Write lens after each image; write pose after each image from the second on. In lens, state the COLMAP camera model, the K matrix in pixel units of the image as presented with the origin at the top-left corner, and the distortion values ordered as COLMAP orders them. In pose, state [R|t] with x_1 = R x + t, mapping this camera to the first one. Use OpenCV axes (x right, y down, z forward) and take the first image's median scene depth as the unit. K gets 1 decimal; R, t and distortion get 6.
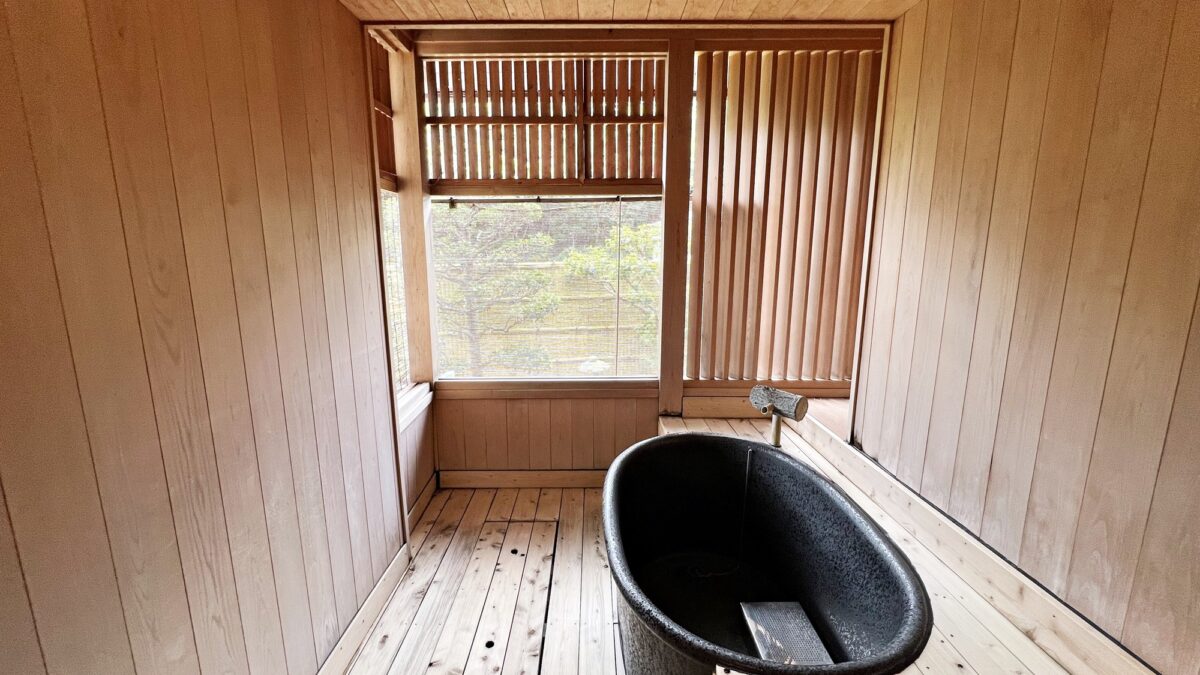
lens RADIAL K [[478.4, 0, 597.1], [0, 478.4, 331.3], [0, 0, 1]] dist [-0.002397, 0.000917]
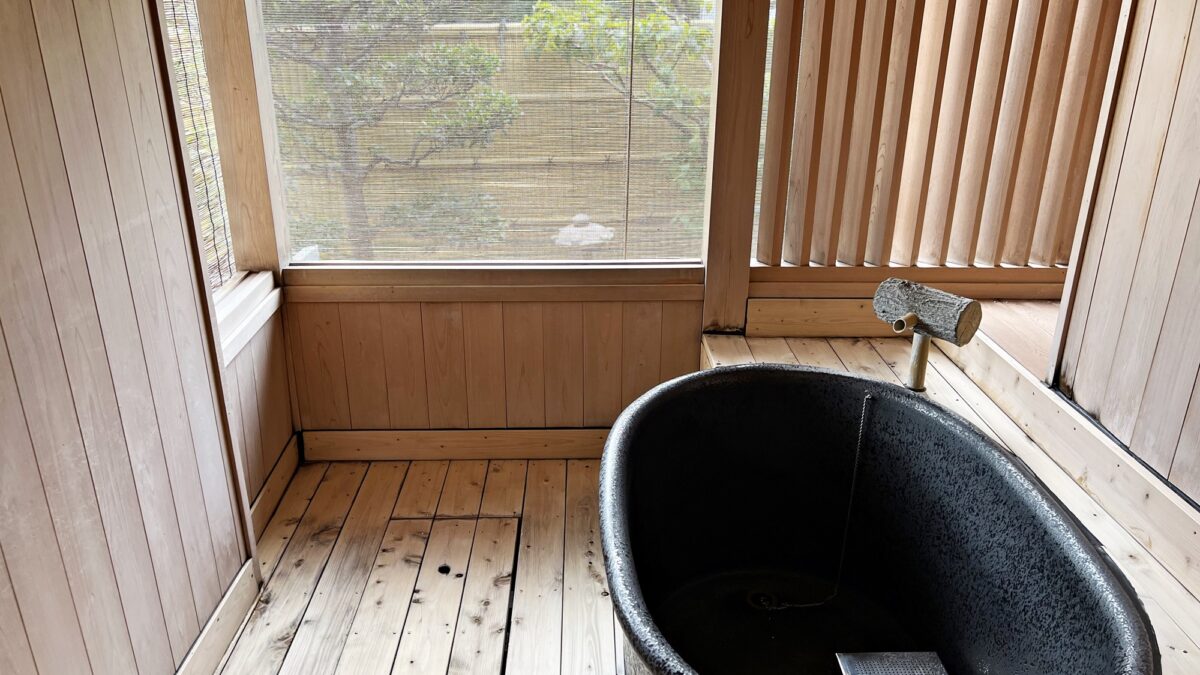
lens RADIAL K [[899.6, 0, 597.6], [0, 899.6, 344.0], [0, 0, 1]] dist [0.058722, -0.067968]
pose [[0.999958, -0.000314, 0.009183, -0.000077], [-0.001529, 0.979794, 0.200005, -0.019890], [-0.009061, -0.200010, 0.979752, -0.003670]]
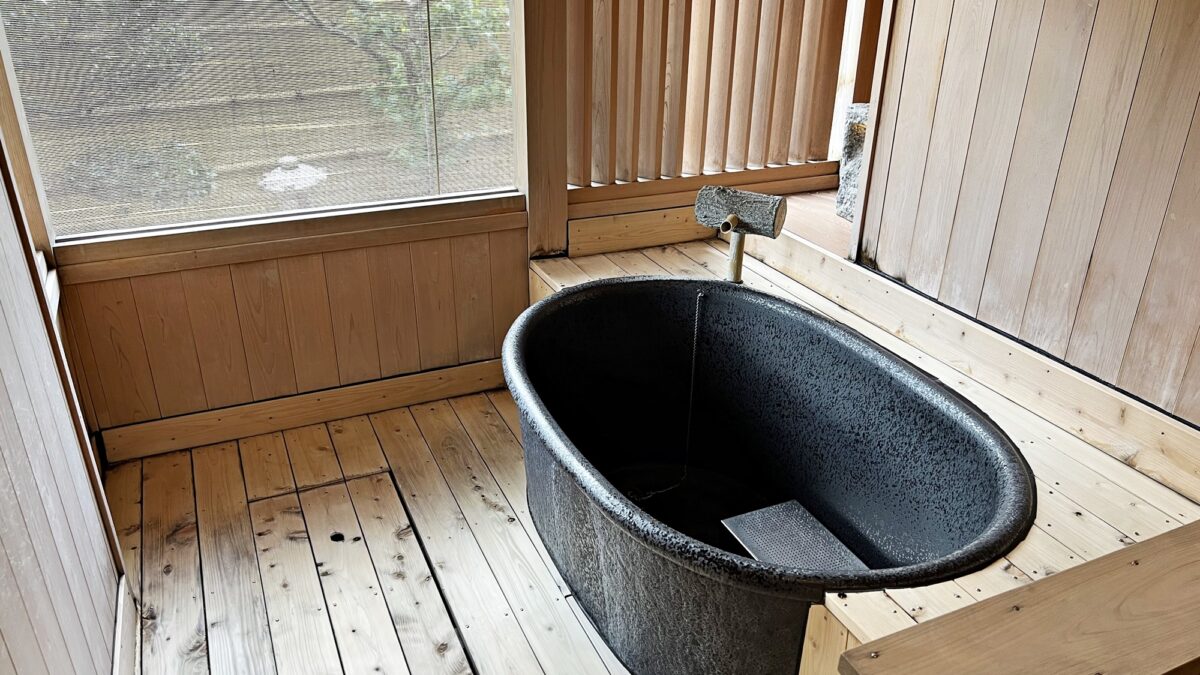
lens RADIAL K [[899.6, 0, 601.9], [0, 899.6, 341.4], [0, 0, 1]] dist [0.058722, -0.067968]
pose [[0.915053, -0.163063, 0.368902, -0.255495], [0.058007, 0.958328, 0.279717, -0.025802], [-0.399140, -0.234557, 0.886380, 0.018947]]
